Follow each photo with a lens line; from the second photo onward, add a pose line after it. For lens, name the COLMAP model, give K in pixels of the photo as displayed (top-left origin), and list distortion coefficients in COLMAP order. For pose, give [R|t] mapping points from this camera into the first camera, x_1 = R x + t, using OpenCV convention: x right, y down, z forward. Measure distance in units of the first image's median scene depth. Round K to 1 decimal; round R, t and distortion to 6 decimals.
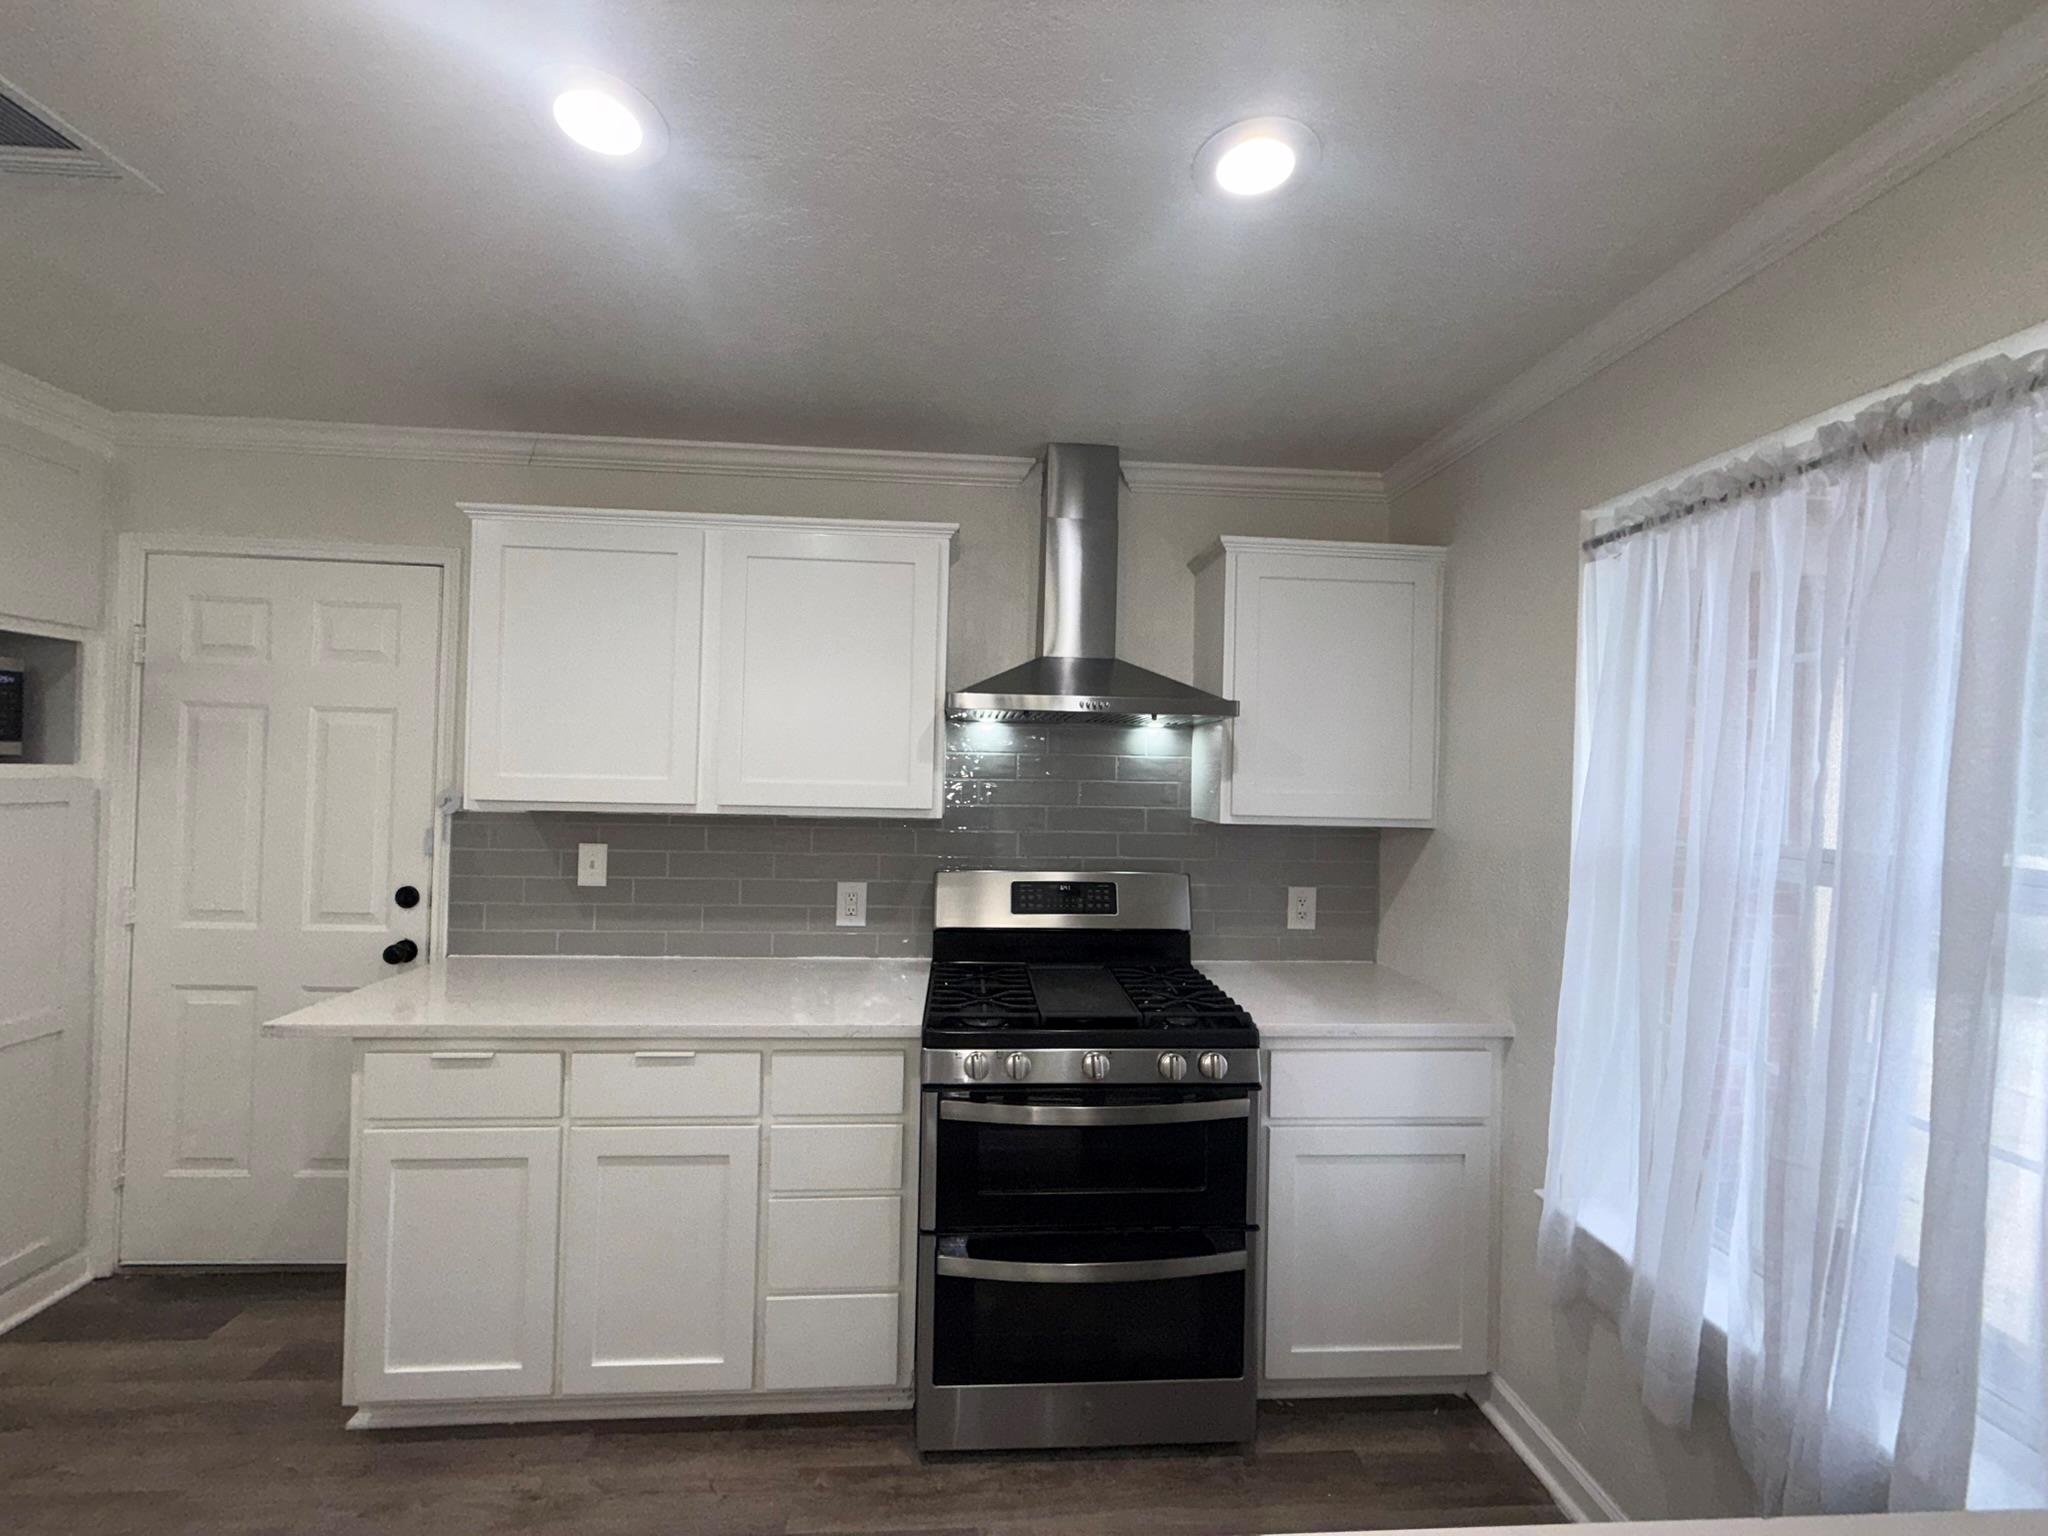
lens RADIAL K [[815.0, 0, 1017.6], [0, 815.0, 761.9], [0, 0, 1]] dist [0.000895, -0.000570]
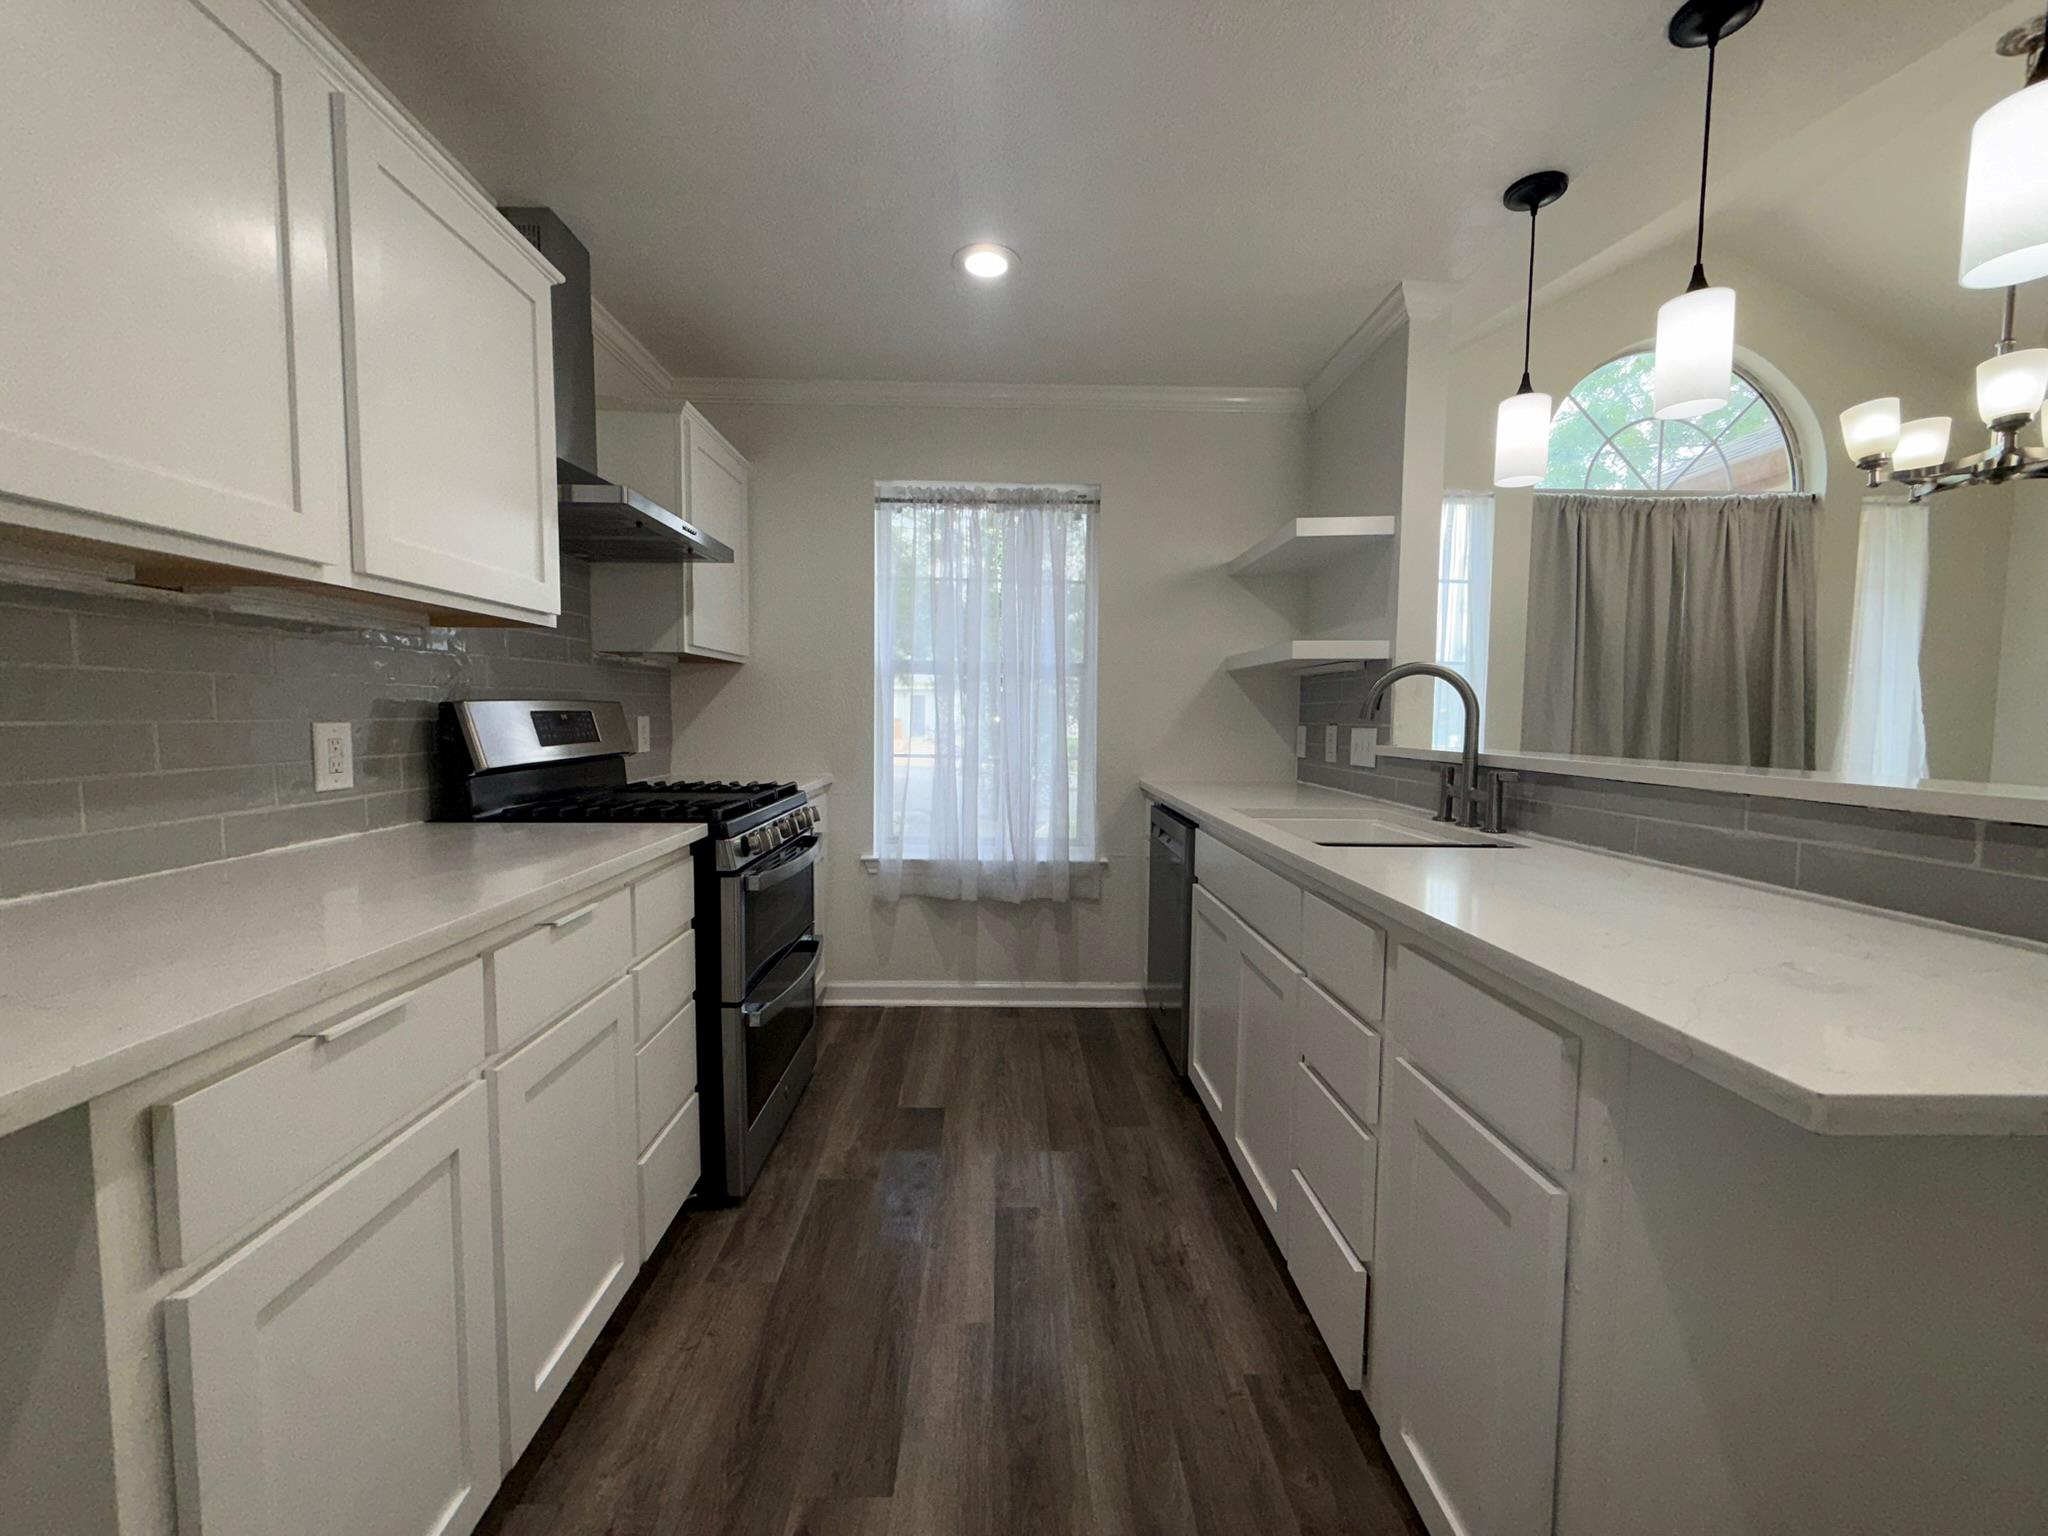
lens RADIAL K [[815.0, 0, 1022.2], [0, 815.0, 763.6], [0, 0, 1]] dist [0.000895, -0.000570]
pose [[0.040649, -0.085148, 0.995539, -0.945292], [-0.019748, 0.996099, 0.086002, 0.129644], [-0.998978, -0.023156, 0.038809, 0.484726]]
